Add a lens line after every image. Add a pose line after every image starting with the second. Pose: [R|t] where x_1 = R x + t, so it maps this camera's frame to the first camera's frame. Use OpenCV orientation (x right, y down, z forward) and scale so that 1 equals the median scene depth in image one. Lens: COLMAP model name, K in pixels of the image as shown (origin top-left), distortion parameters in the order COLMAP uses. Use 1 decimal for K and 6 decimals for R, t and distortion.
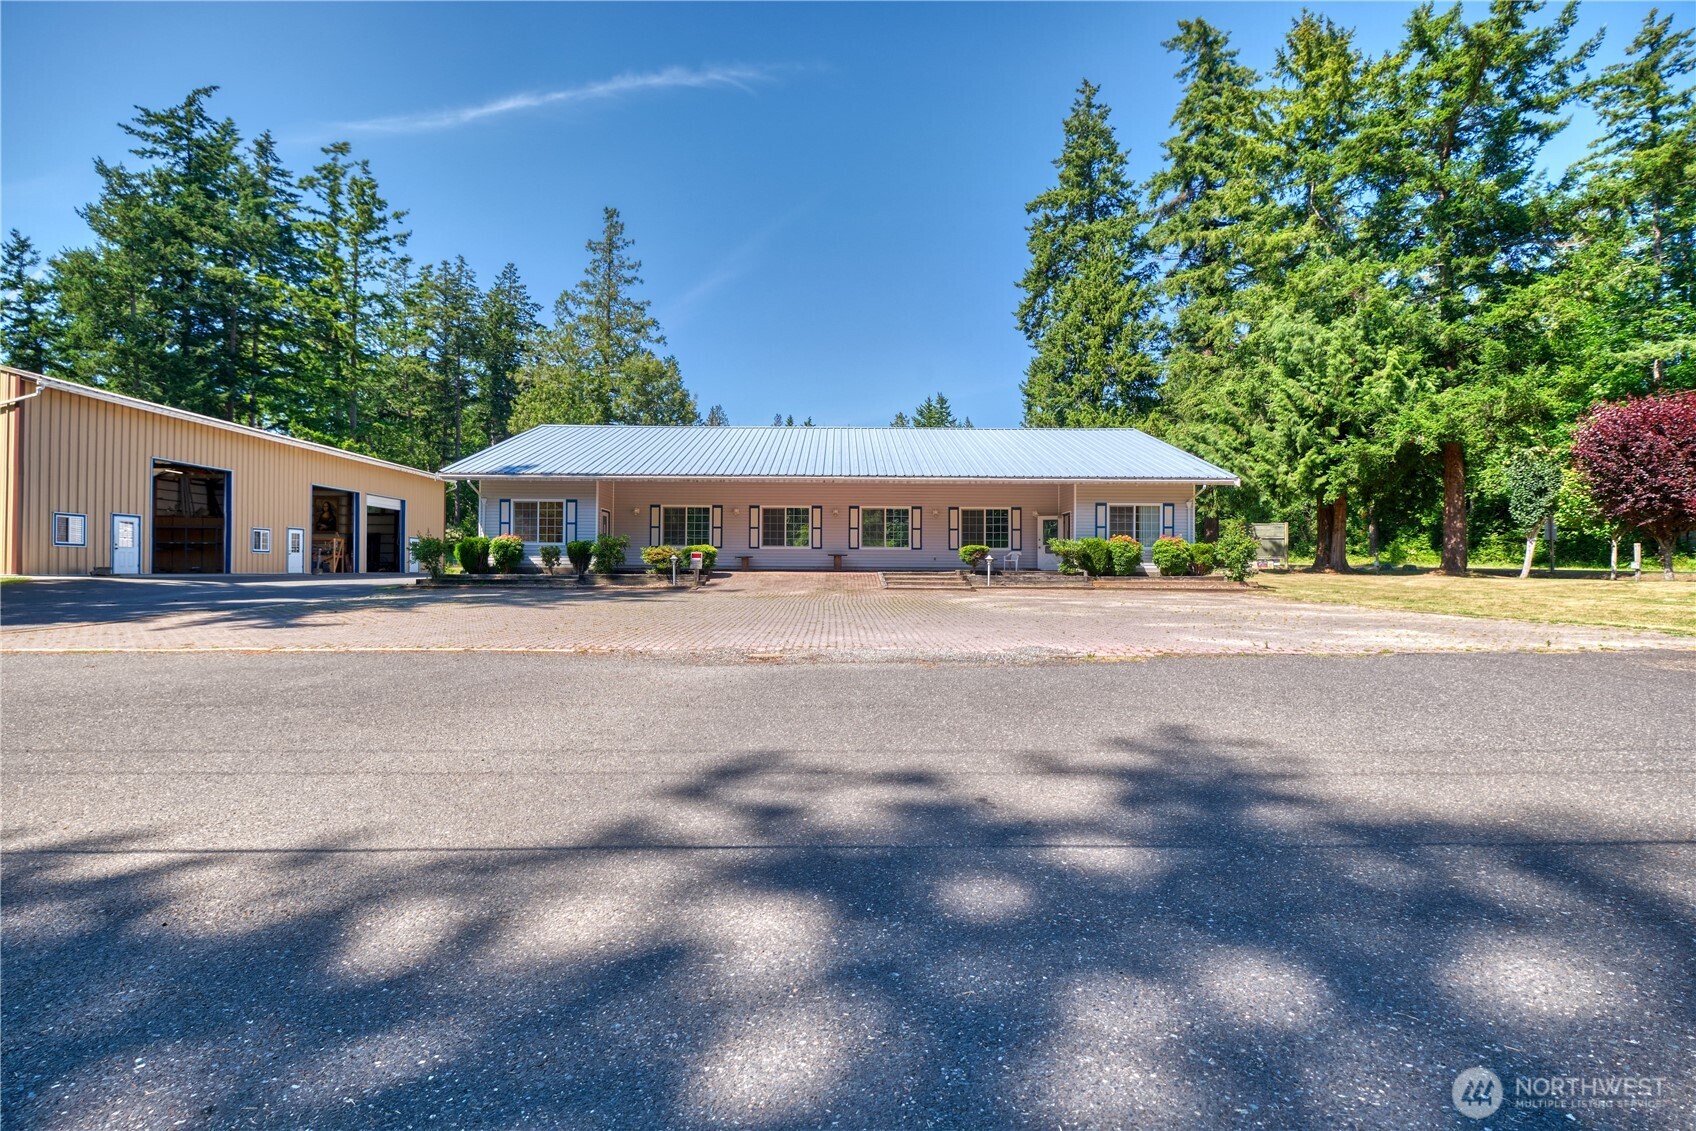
lens RADIAL K [[743.1, 0, 844.8], [0, 743.1, 562.0], [0, 0, 1]] dist [0.010012, 0.000437]
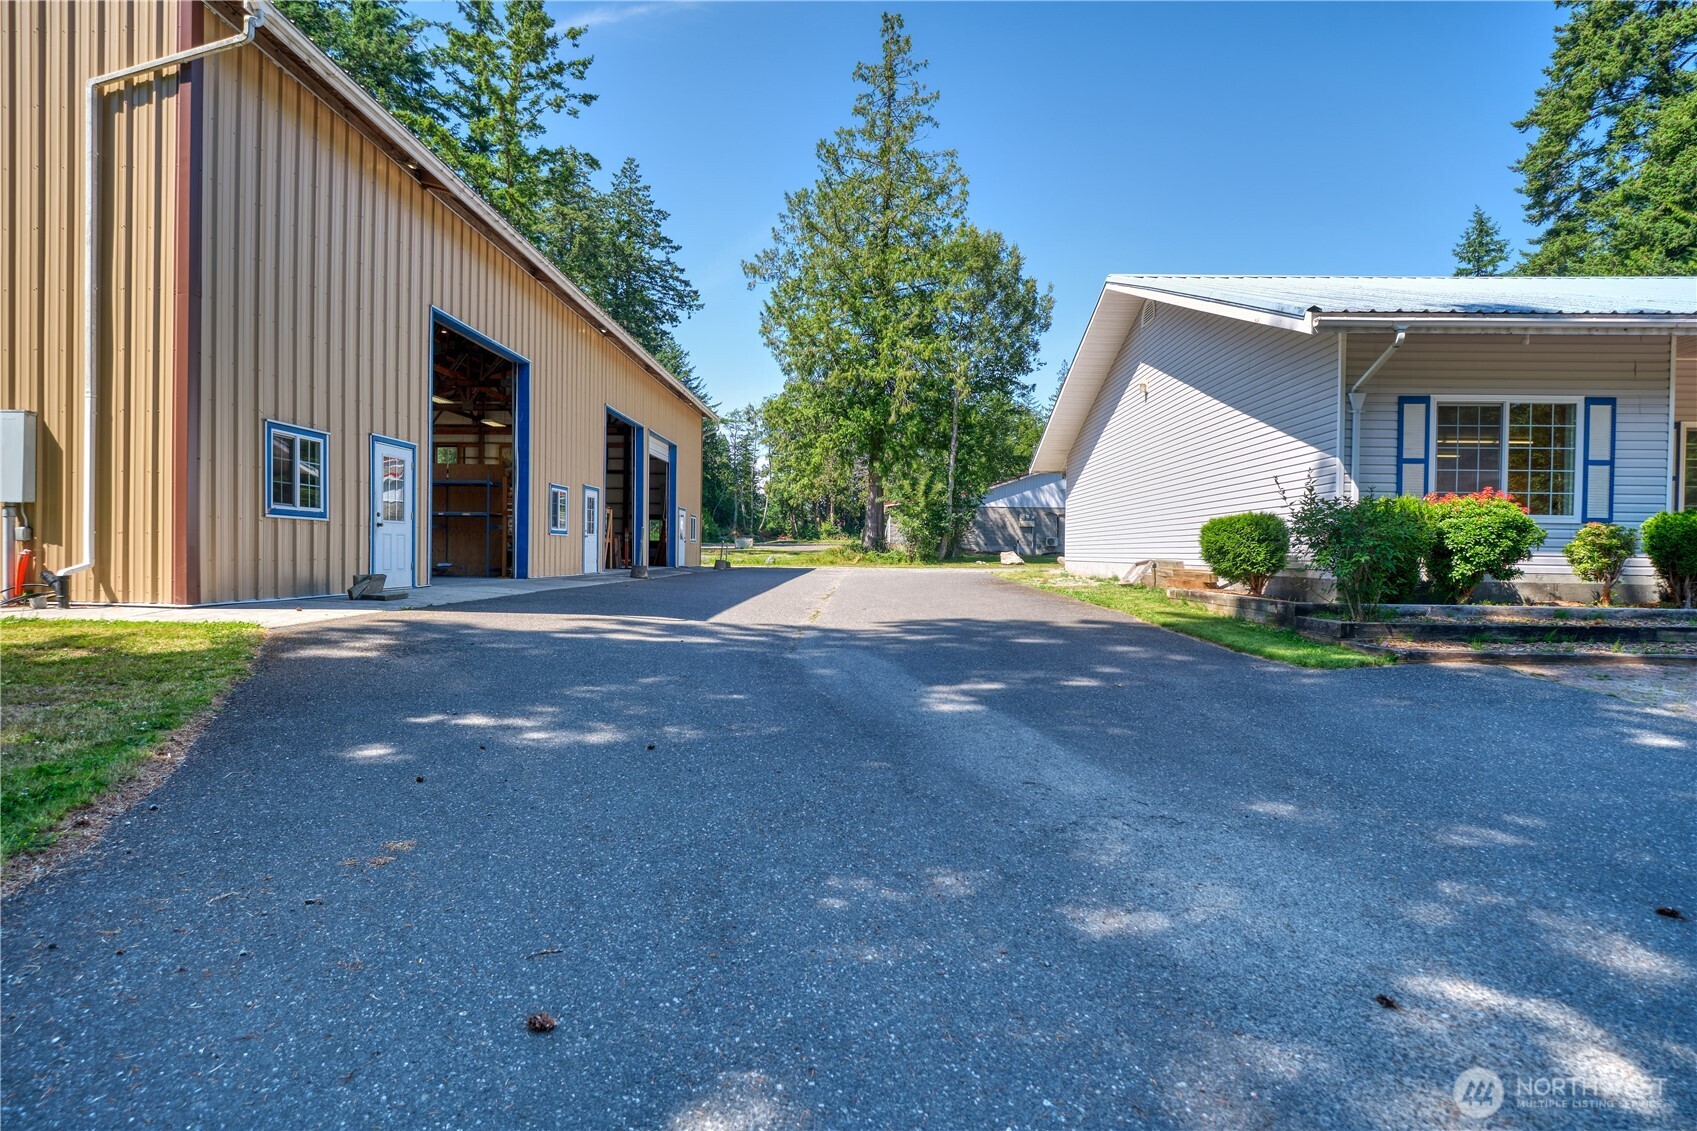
lens RADIAL K [[798.5, 0, 856.2], [0, 798.5, 568.5], [0, 0, 1]] dist [-0.001344, -0.001602]
pose [[0.999522, 0.007591, -0.029973, -0.369780], [-0.006391, 0.999183, 0.039917, -0.007066], [0.030252, -0.039706, 0.998753, 0.305733]]
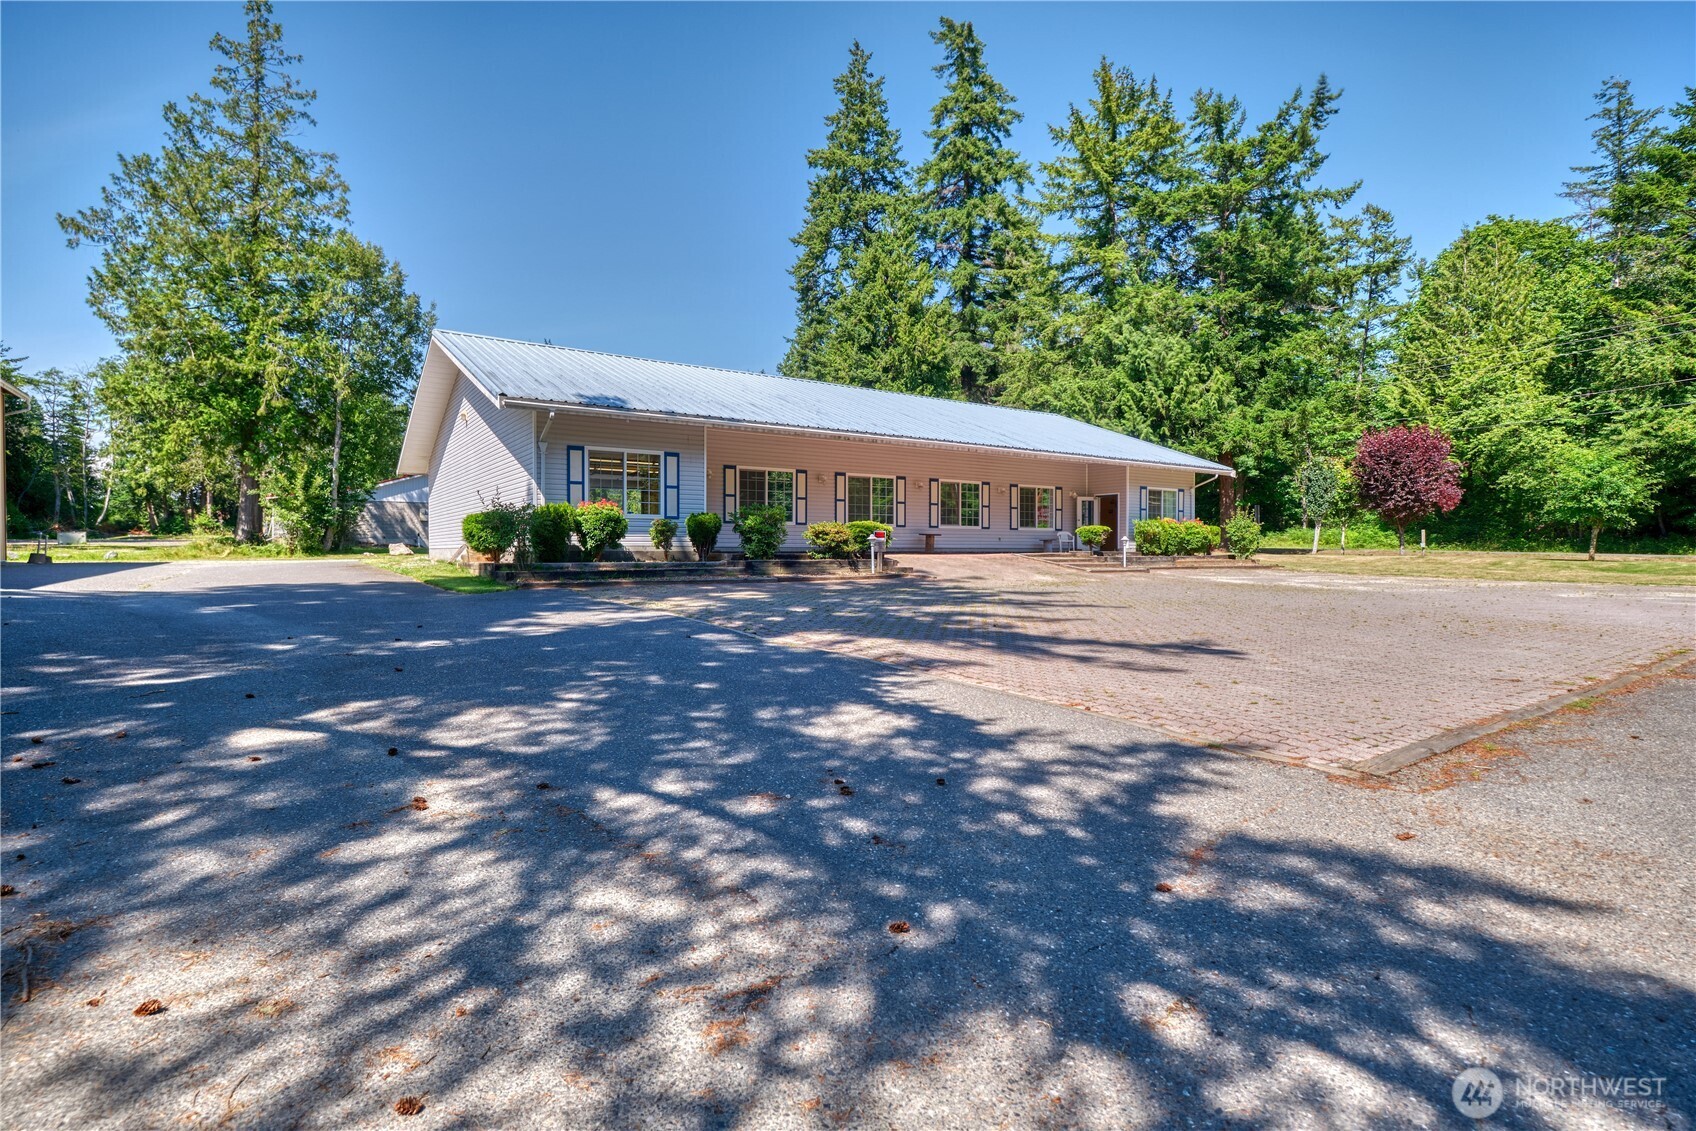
lens RADIAL K [[798.0, 0, 805.6], [0, 798.0, 564.1], [0, 0, 1]] dist [-0.001344, -0.001602]
pose [[0.839894, -0.015283, 0.542536, -0.342143], [-0.005134, 0.999335, 0.036098, -0.004277], [-0.542727, -0.033104, 0.839257, 0.157652]]
